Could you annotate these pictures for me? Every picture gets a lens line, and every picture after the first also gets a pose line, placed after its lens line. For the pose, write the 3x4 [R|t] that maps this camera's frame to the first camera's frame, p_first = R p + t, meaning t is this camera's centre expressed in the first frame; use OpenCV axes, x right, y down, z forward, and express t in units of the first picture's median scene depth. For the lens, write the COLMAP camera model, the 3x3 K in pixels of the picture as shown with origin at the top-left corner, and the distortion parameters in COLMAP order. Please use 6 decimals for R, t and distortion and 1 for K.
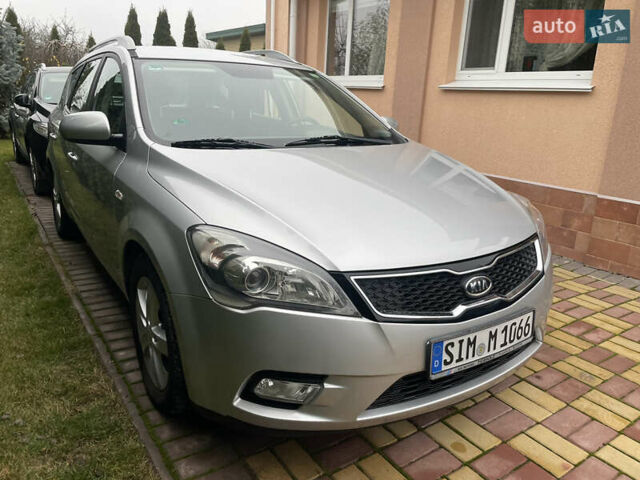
lens RADIAL K [[488.0, 0, 317.3], [0, 488.0, 231.1], [0, 0, 1]] dist [0.036605, -0.001131]
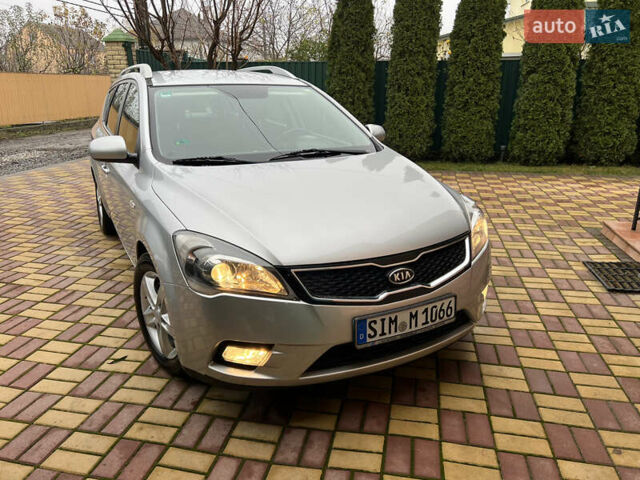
lens RADIAL K [[482.4, 0, 318.3], [0, 482.4, 241.0], [0, 0, 1]] dist [0.046013, -0.049100]
pose [[0.995358, -0.008947, -0.095822, 0.240897], [0.012851, 0.999109, 0.040197, -0.031353], [0.095376, -0.041242, 0.994587, -0.247589]]
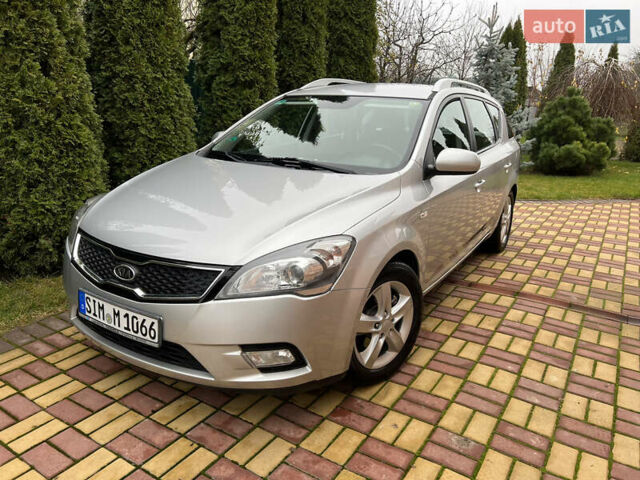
lens RADIAL K [[484.8, 0, 324.0], [0, 484.8, 242.9], [0, 0, 1]] dist [0.043081, -0.044795]
pose [[0.421953, 0.235044, -0.875620, 1.658301], [-0.257721, 0.957062, 0.132712, -0.264994], [0.869215, 0.169667, 0.464411, 0.872213]]
